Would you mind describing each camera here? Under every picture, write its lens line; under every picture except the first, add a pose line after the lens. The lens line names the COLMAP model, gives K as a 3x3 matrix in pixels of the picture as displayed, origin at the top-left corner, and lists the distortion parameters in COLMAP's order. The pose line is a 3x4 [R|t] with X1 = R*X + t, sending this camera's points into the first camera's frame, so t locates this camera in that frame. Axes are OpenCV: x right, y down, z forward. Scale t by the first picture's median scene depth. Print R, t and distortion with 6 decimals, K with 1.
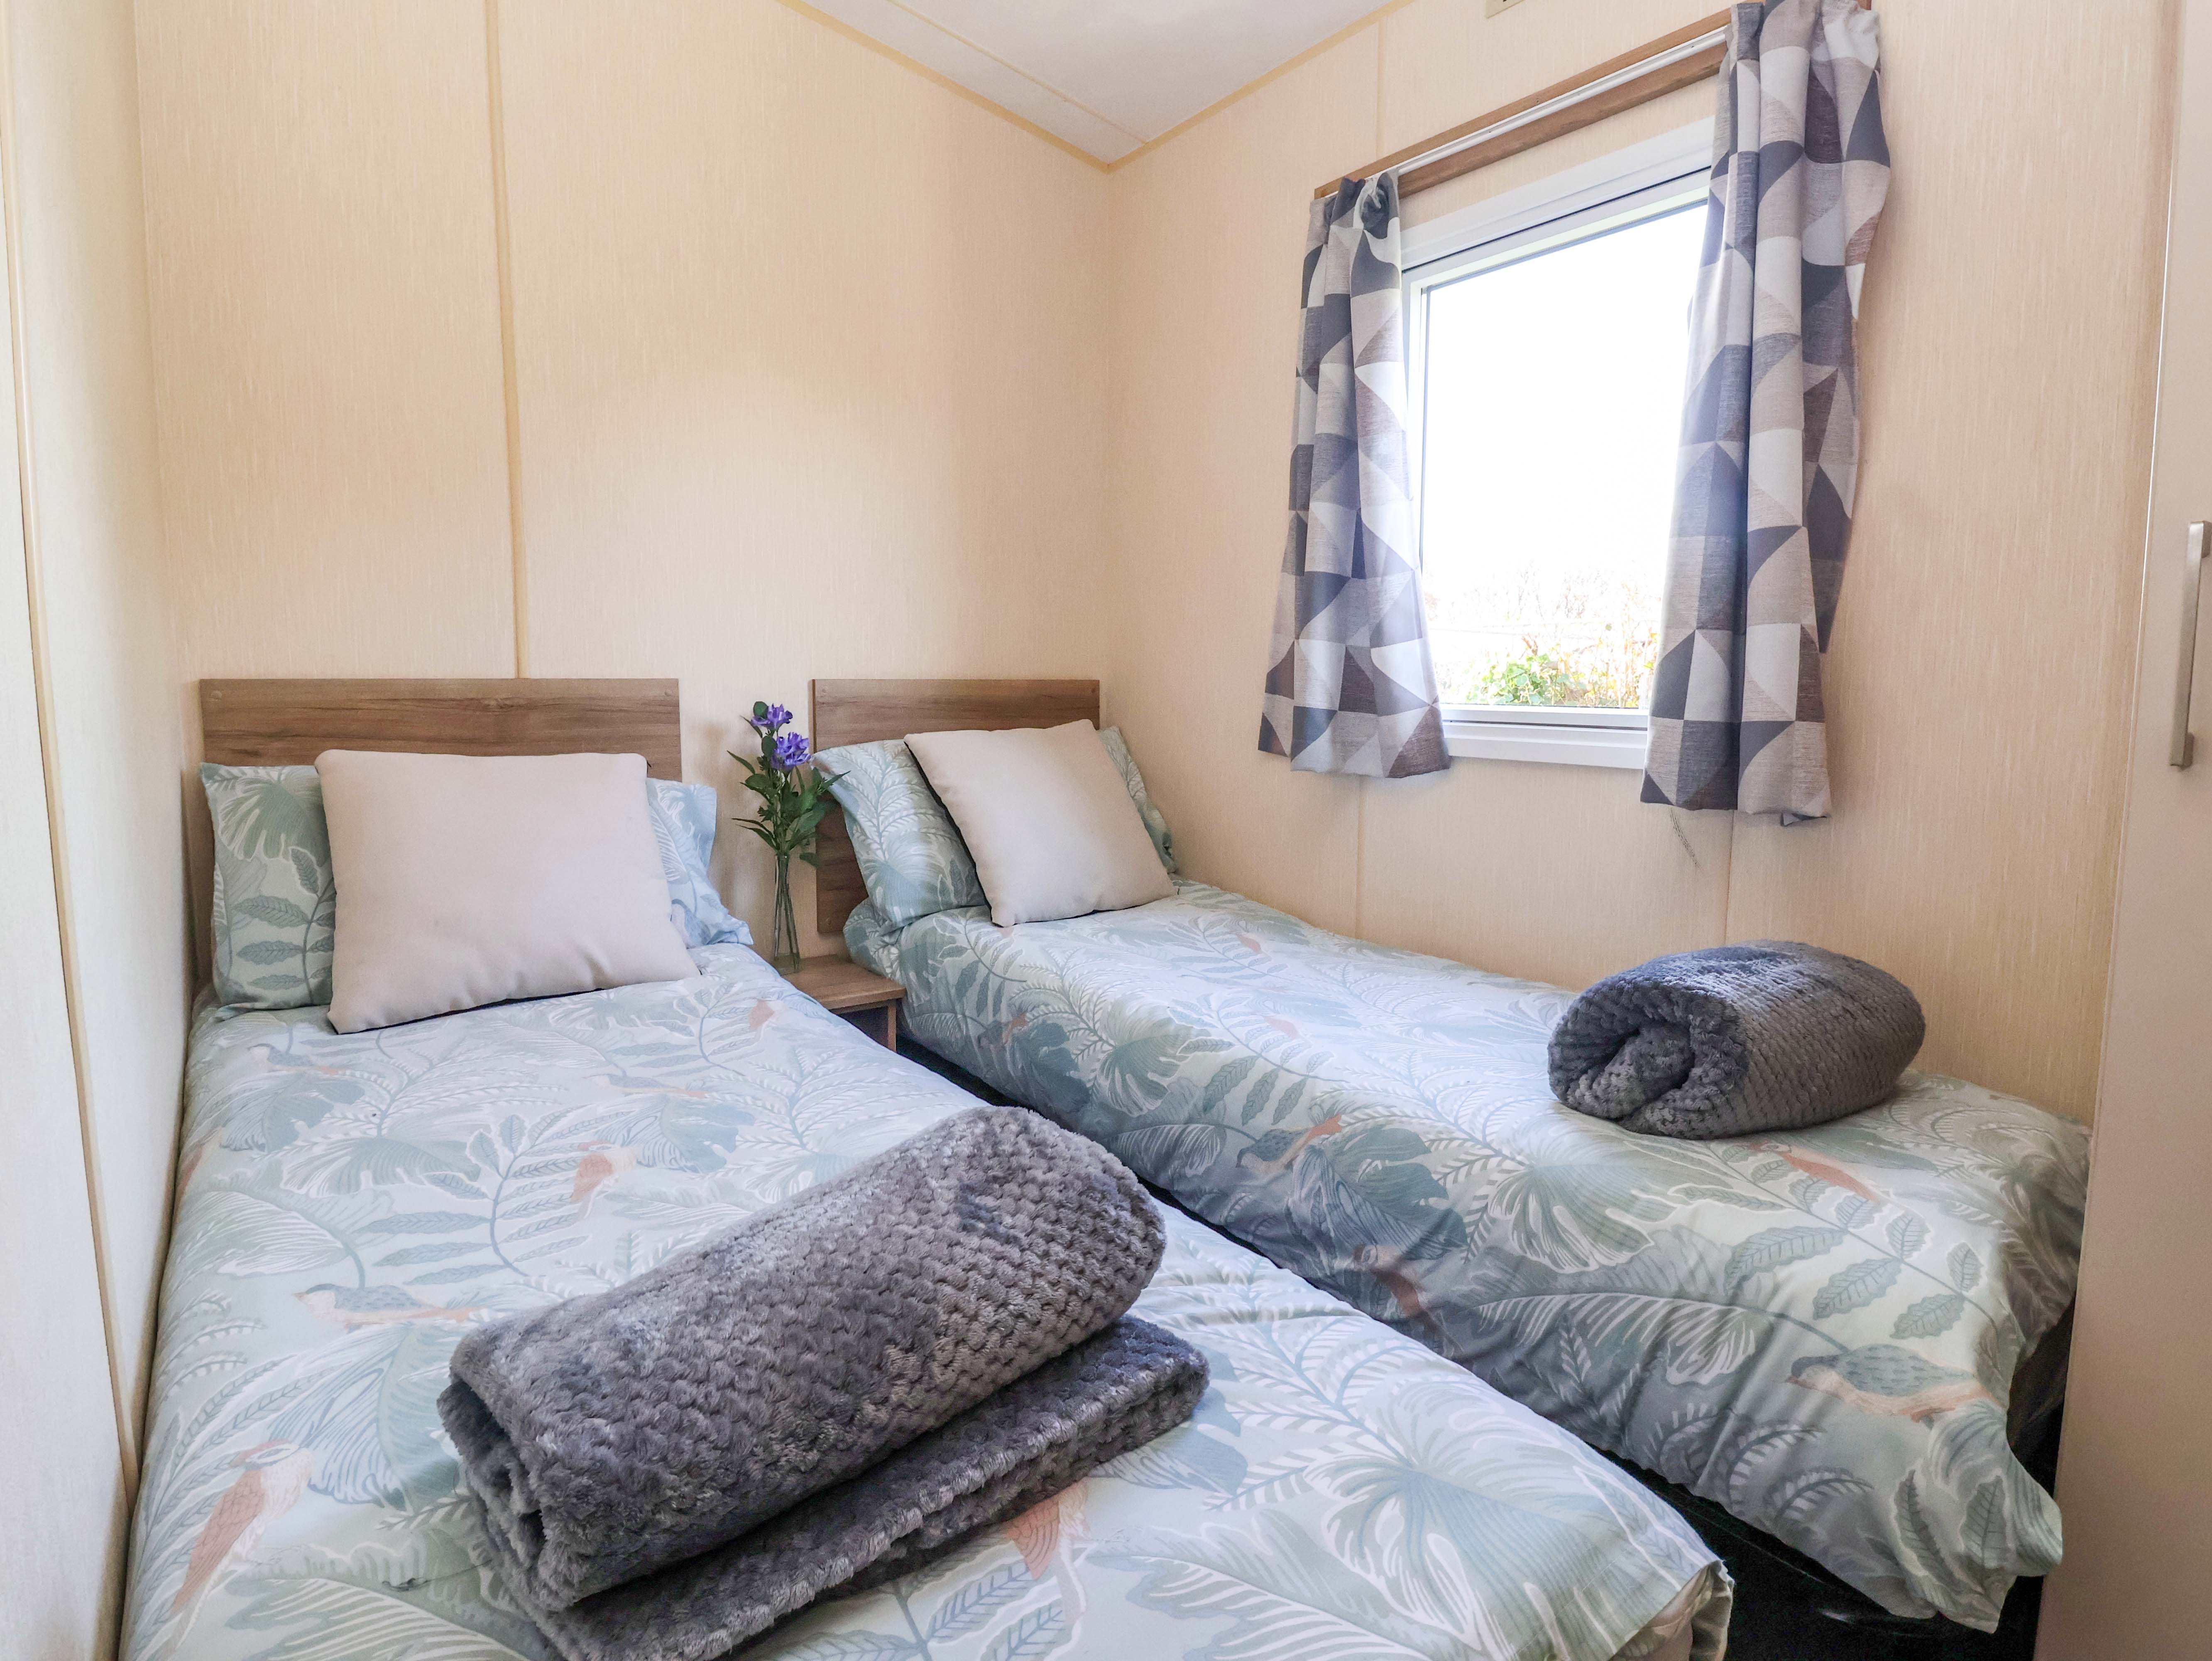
lens RADIAL K [[1151.9, 0, 1111.4], [0, 1151.9, 800.9], [0, 0, 1]] dist [0.003385, -0.015898]
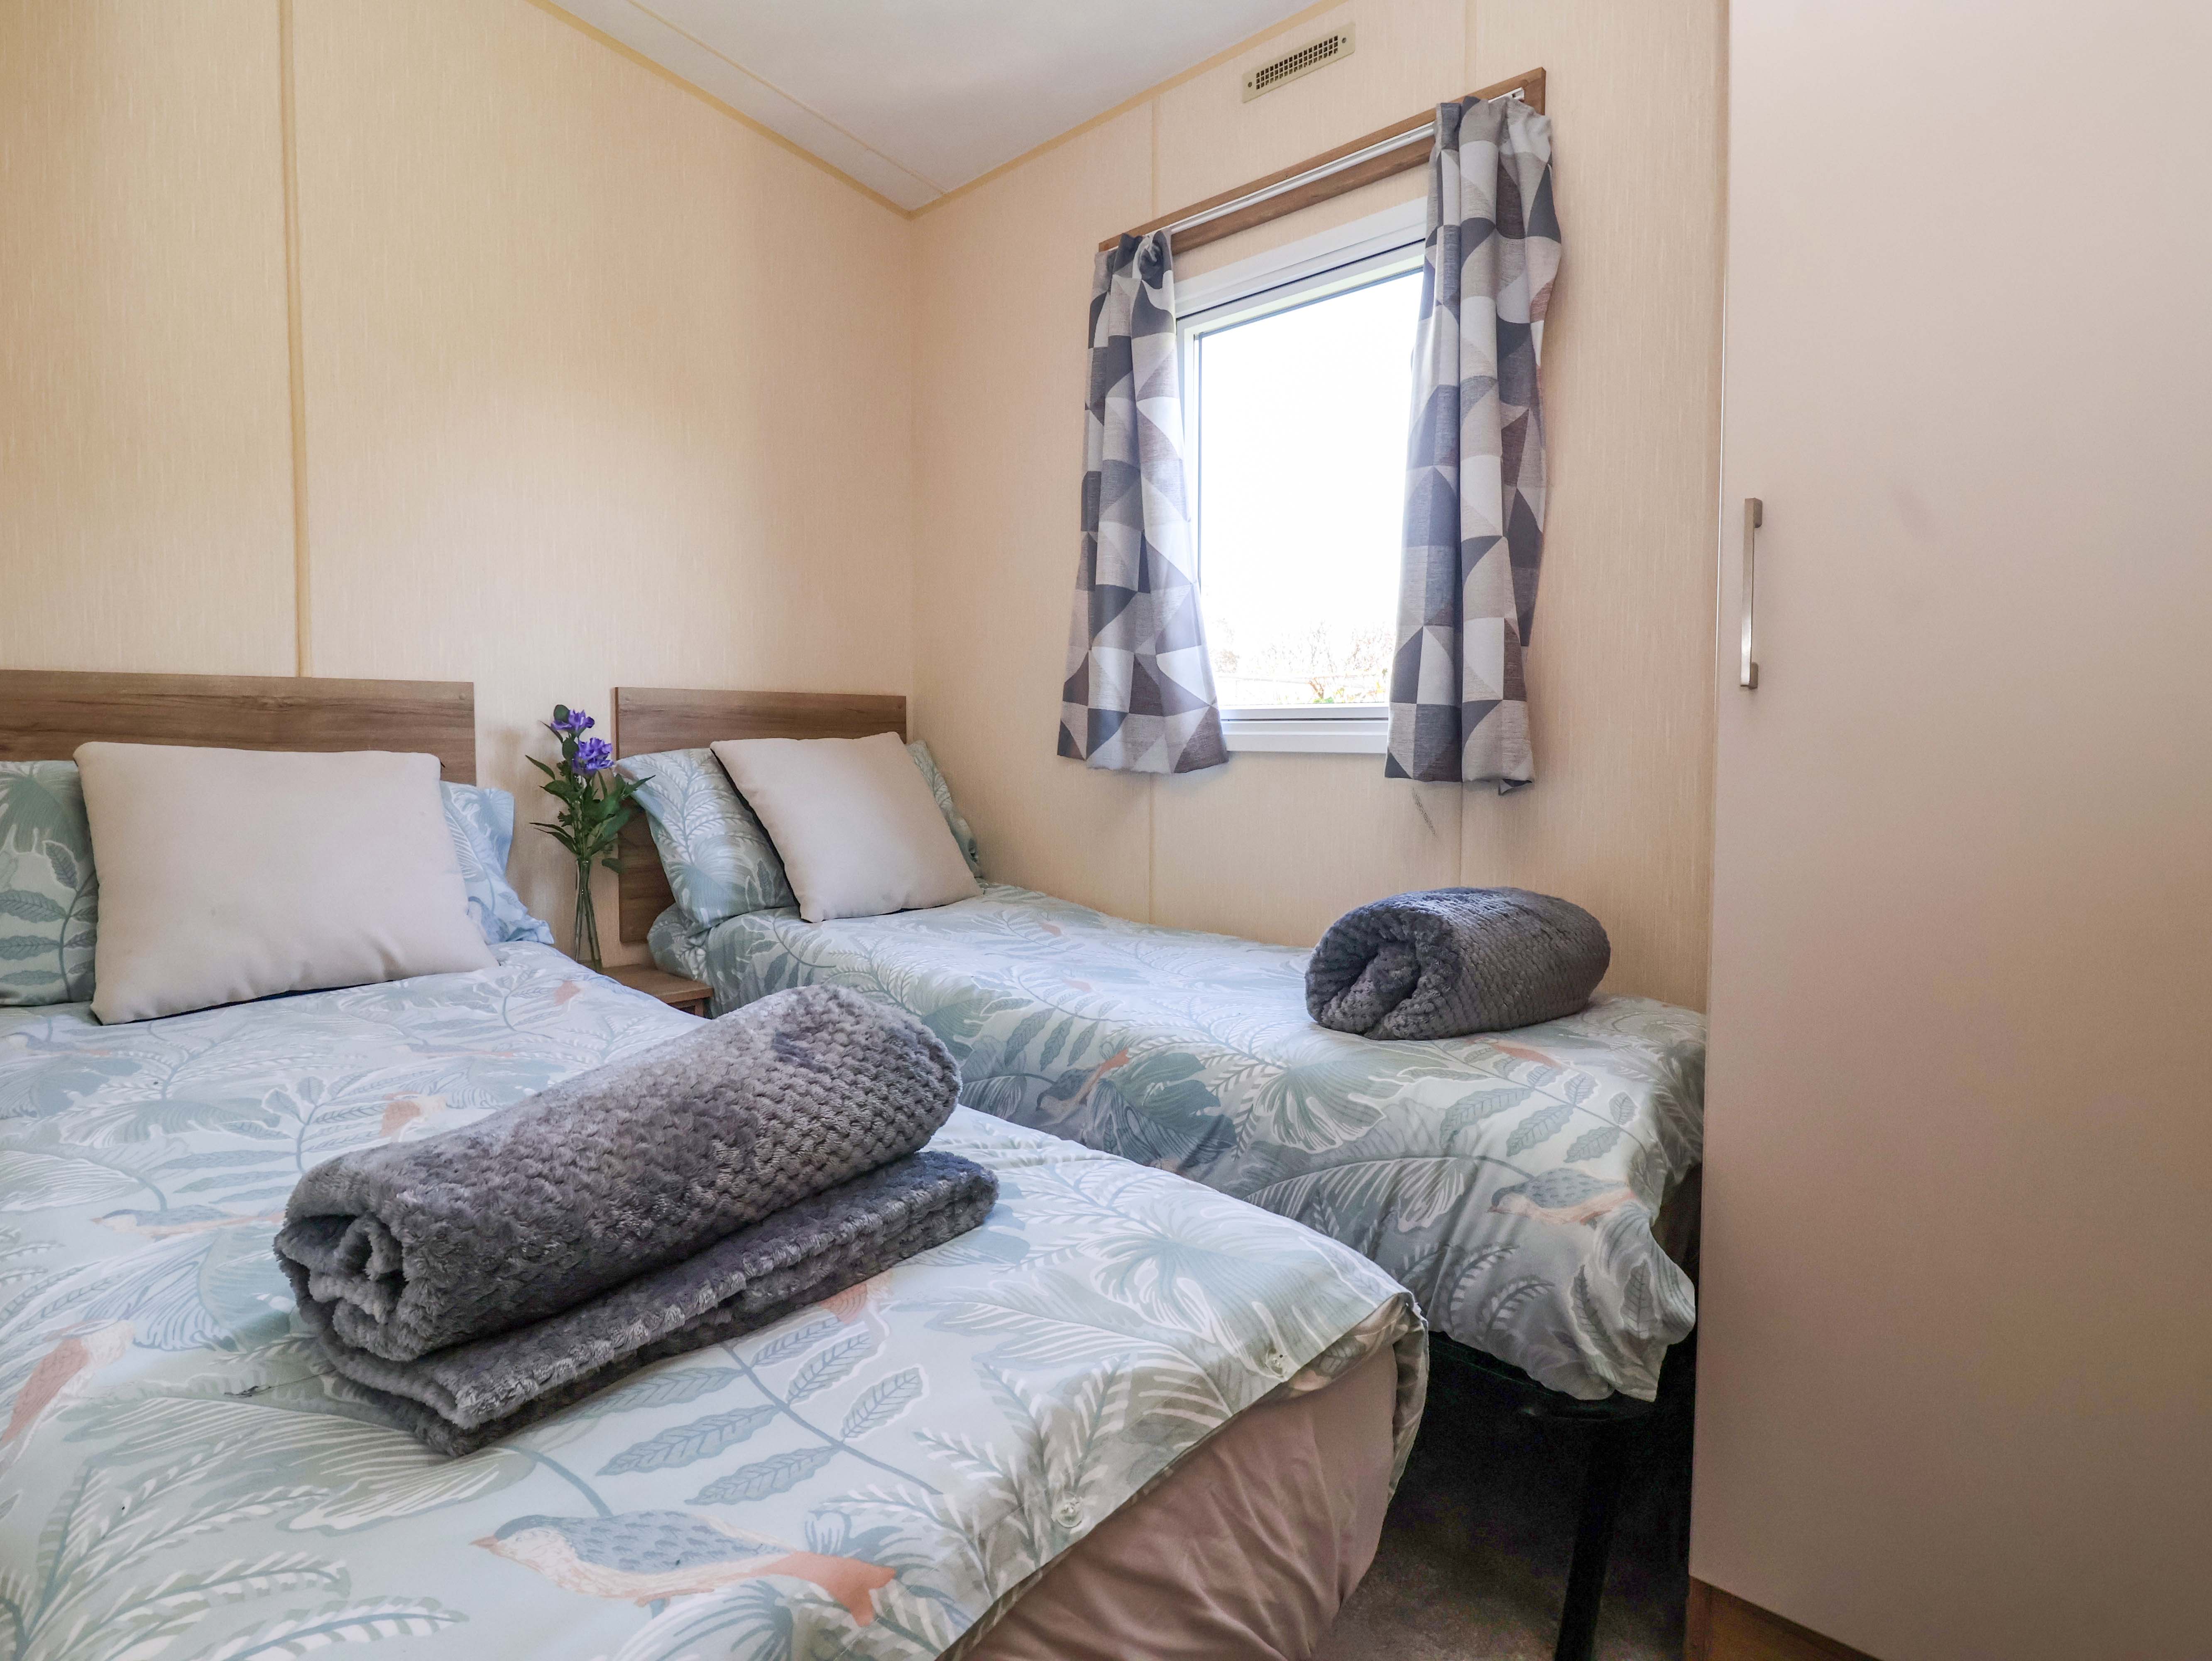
lens RADIAL K [[1151.9, 0, 1111.4], [0, 1151.9, 800.9], [0, 0, 1]] dist [0.003385, -0.015898]
pose [[0.986763, -0.010905, 0.161803, 0.007770], [0.018955, 0.998654, -0.048289, 0.096665], [-0.161059, 0.050717, 0.985641, -0.107058]]
